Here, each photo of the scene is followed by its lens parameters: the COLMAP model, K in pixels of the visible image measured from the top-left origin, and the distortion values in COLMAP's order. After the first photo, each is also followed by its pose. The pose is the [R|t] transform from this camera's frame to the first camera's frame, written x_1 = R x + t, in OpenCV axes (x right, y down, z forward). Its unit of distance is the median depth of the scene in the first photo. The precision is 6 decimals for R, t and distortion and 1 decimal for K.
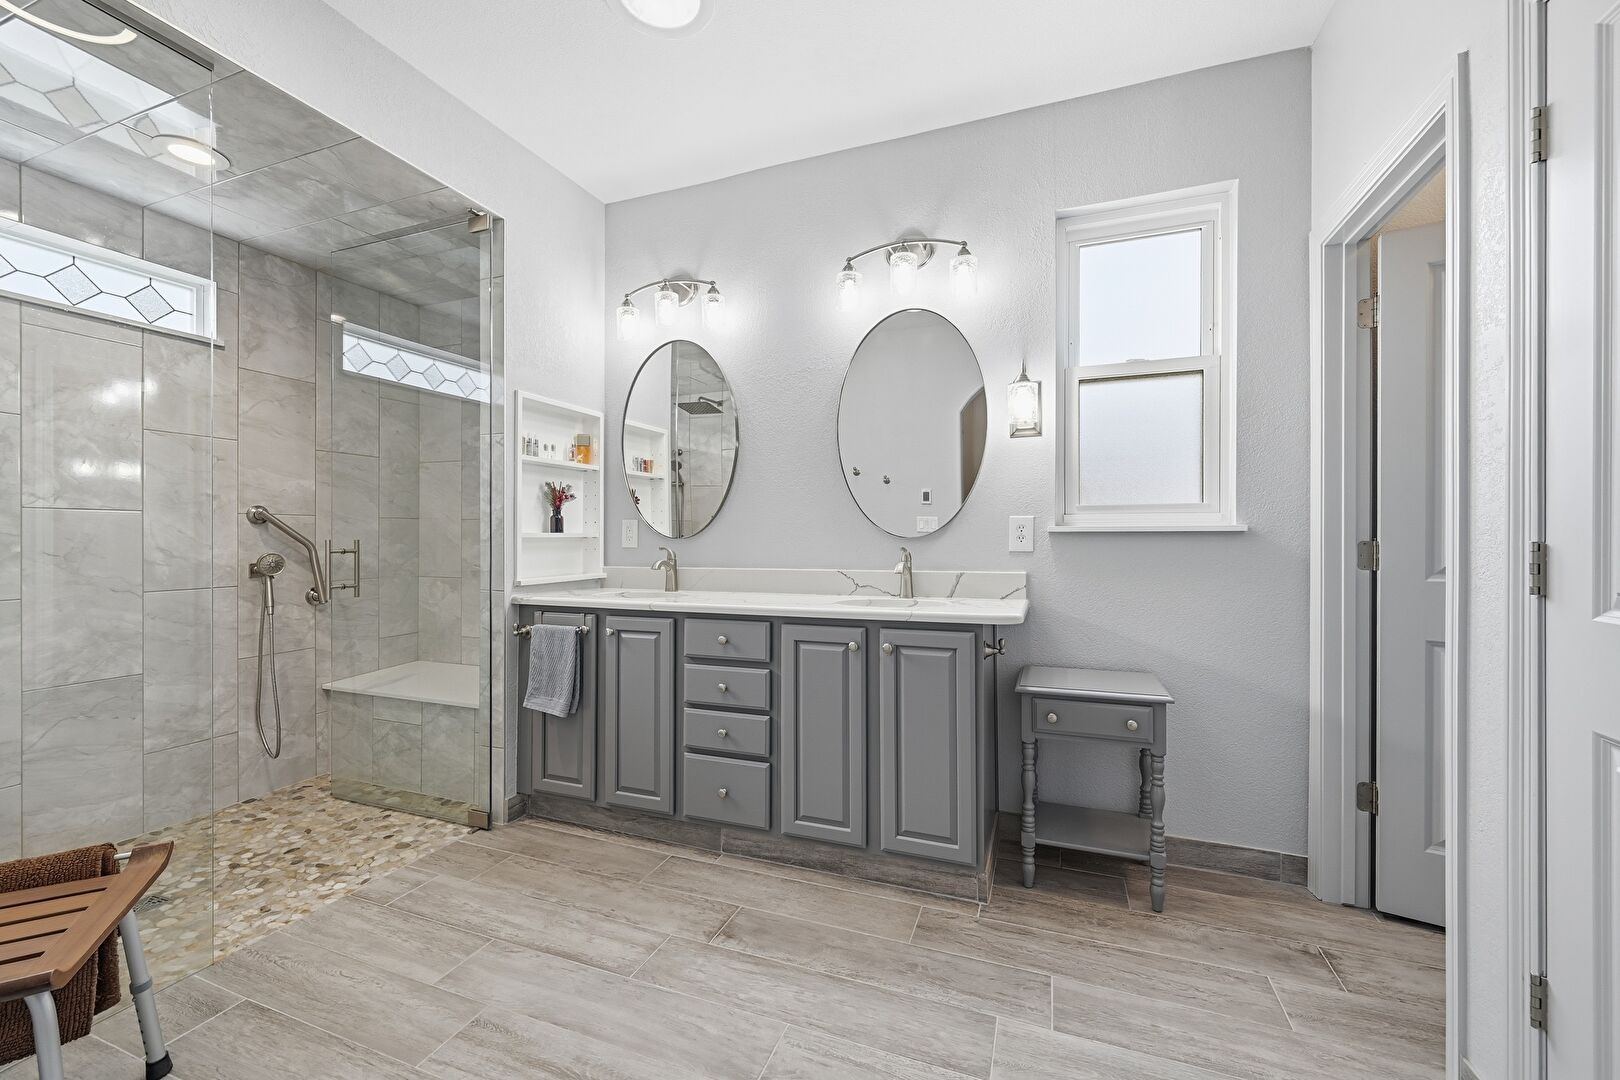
lens RADIAL K [[652.6, 0, 808.7], [0, 652.6, 534.9], [0, 0, 1]] dist [0.001569, 0.000162]
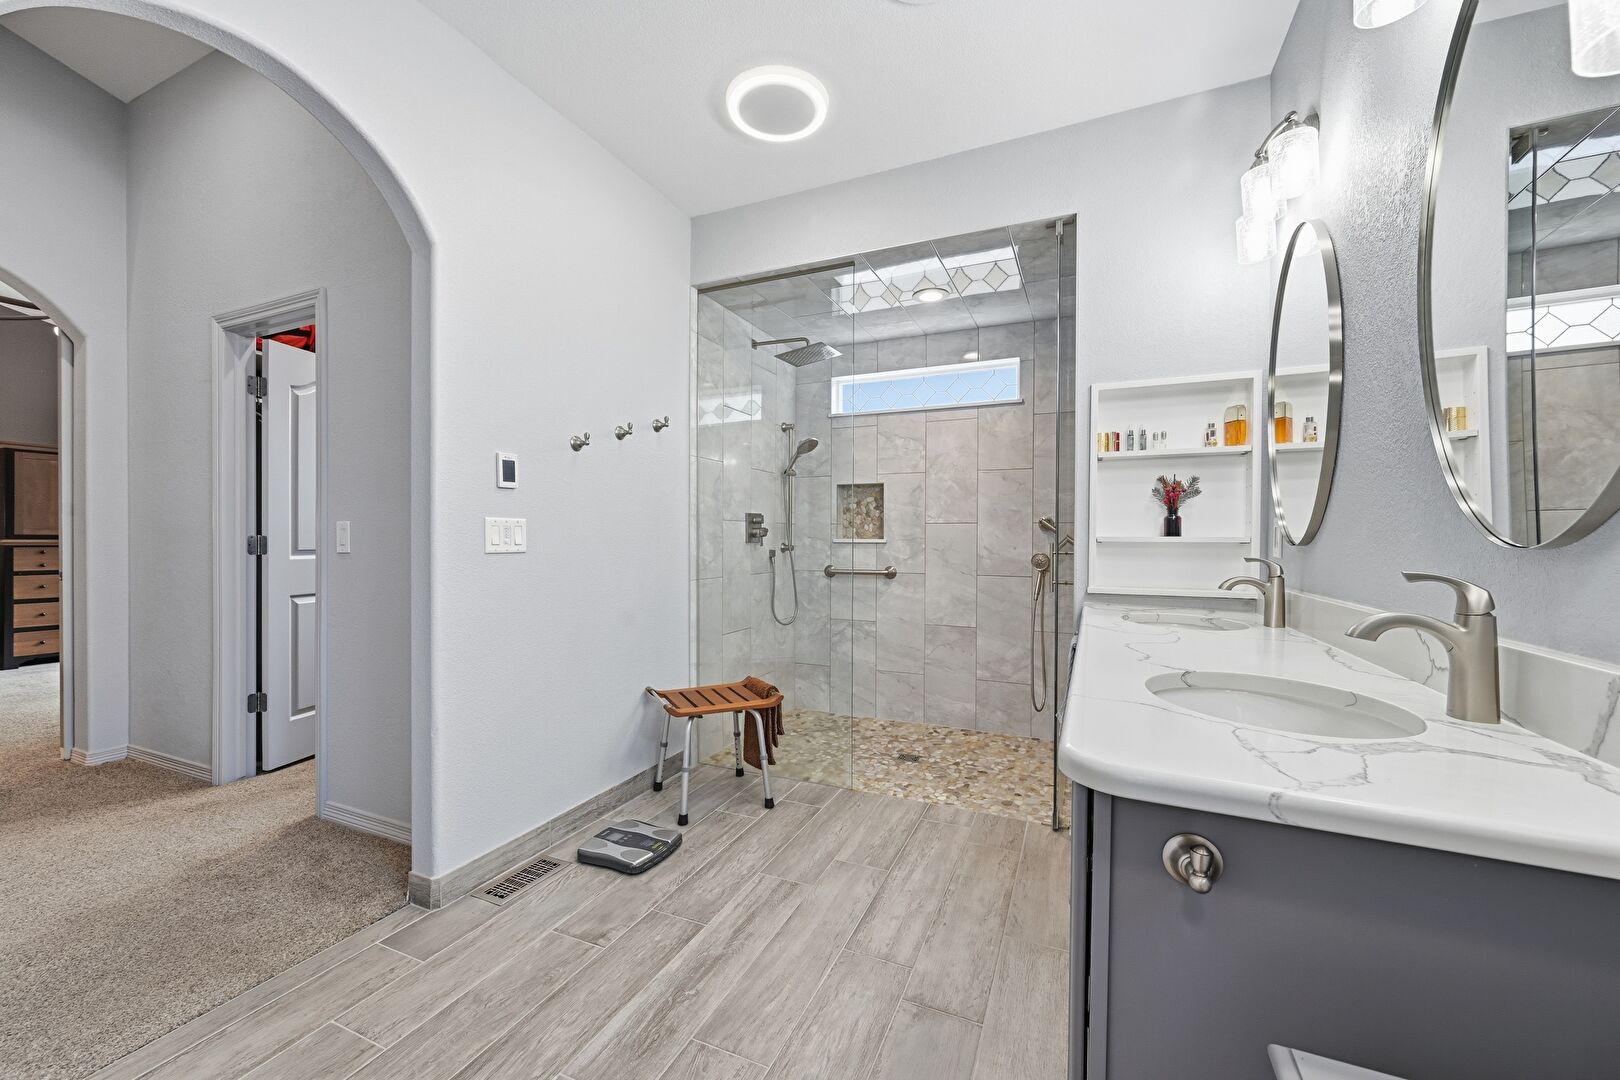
lens RADIAL K [[652.6, 0, 808.7], [0, 652.6, 534.9], [0, 0, 1]] dist [0.001569, 0.000162]
pose [[-0.069576, -0.005094, -0.997564, 0.593833], [-0.003157, 0.999983, -0.004886, 0.000101], [0.997572, 0.002809, -0.069591, 0.746107]]
